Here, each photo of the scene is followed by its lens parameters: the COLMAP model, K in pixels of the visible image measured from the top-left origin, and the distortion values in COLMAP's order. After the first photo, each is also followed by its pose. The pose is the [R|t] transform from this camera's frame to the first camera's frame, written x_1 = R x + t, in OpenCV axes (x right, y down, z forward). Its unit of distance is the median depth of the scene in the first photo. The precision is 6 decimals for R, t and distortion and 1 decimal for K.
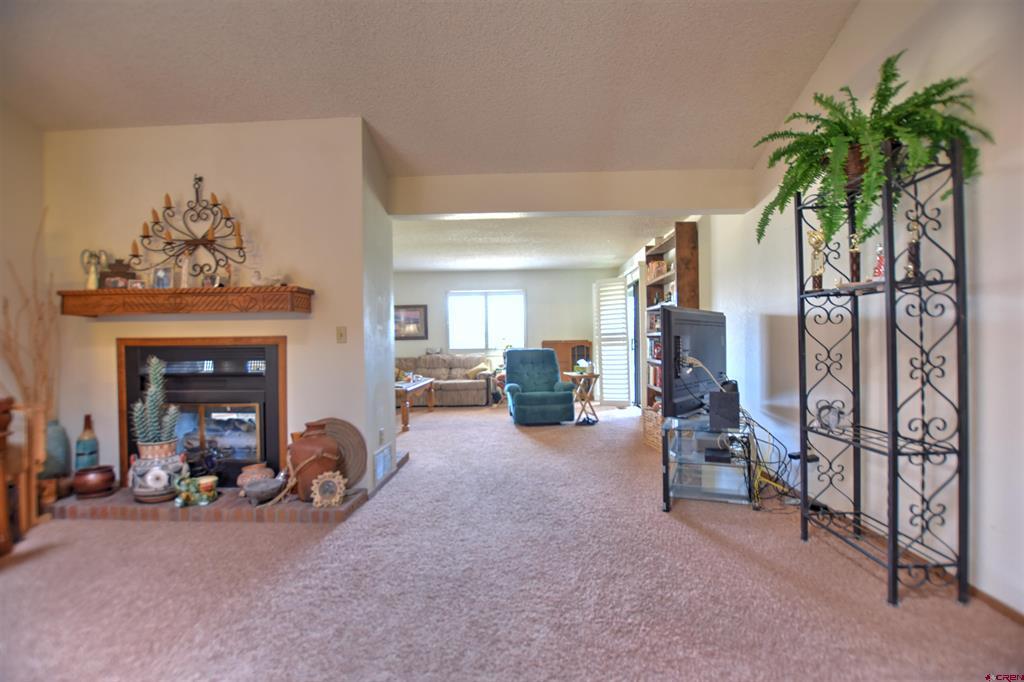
lens RADIAL K [[454.1, 0, 513.7], [0, 454.1, 344.2], [0, 0, 1]] dist [-0.027889, 0.003582]
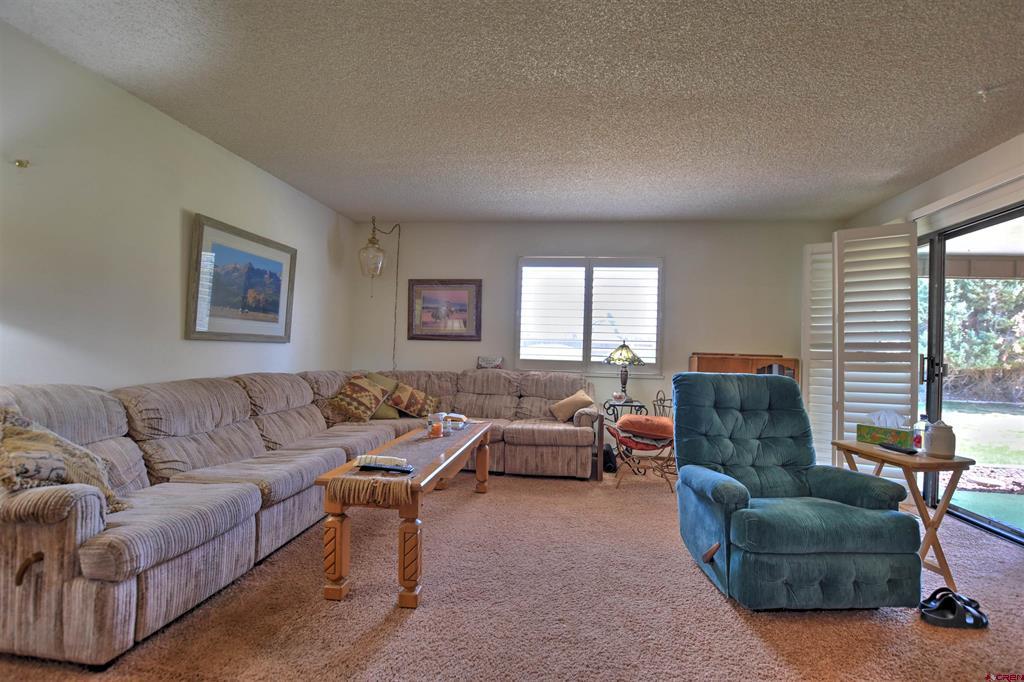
lens RADIAL K [[454.1, 0, 514.4], [0, 454.1, 342.5], [0, 0, 1]] dist [-0.027889, 0.003582]
pose [[0.993327, 0.040111, -0.108132, -0.241176], [-0.042822, 0.998821, -0.022871, 0.004923], [0.107087, 0.027349, 0.993873, 1.235902]]
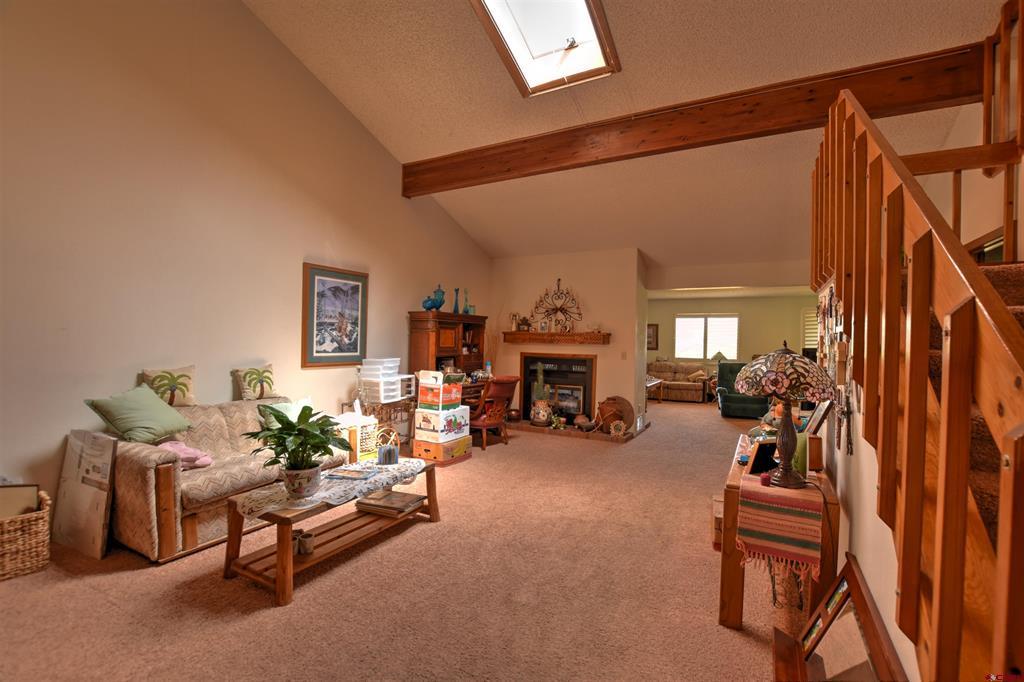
lens RADIAL K [[454.1, 0, 515.6], [0, 454.1, 346.5], [0, 0, 1]] dist [-0.027889, 0.003582]
pose [[0.892046, 0.035805, -0.450523, 0.102750], [-0.032036, 0.999359, 0.015990, -0.079822], [0.450807, 0.000169, 0.892621, -1.045098]]
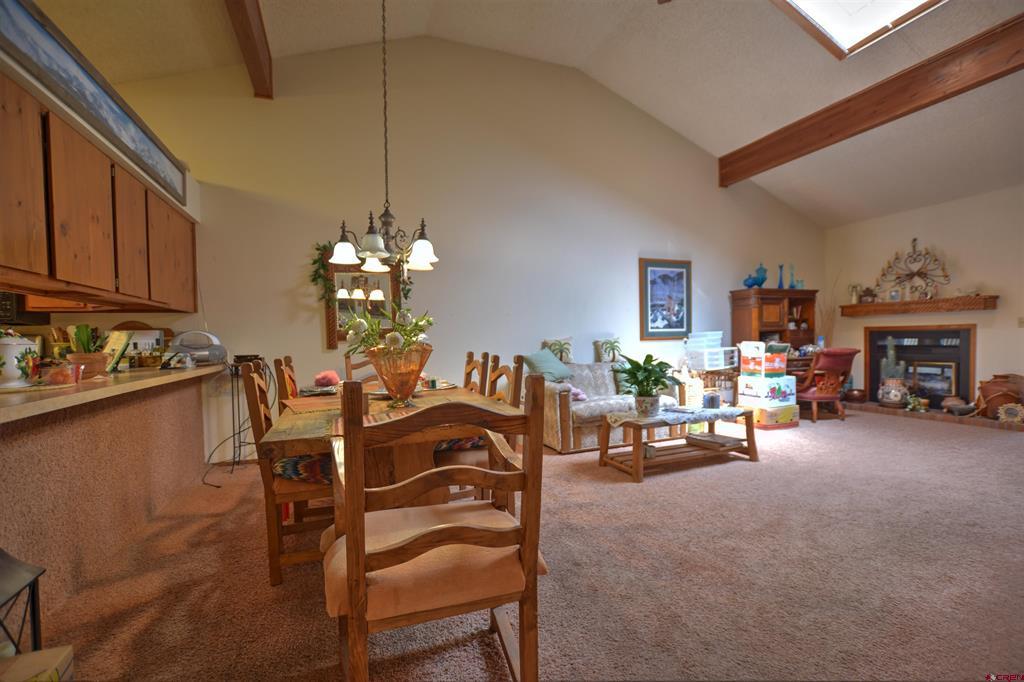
lens RADIAL K [[454.1, 0, 517.7], [0, 454.1, 349.0], [0, 0, 1]] dist [-0.027889, 0.003582]
pose [[0.402743, 0.024172, -0.914994, 0.327301], [0.014196, 0.999366, 0.032650, -0.002588], [0.915203, -0.026139, 0.402145, -1.260111]]
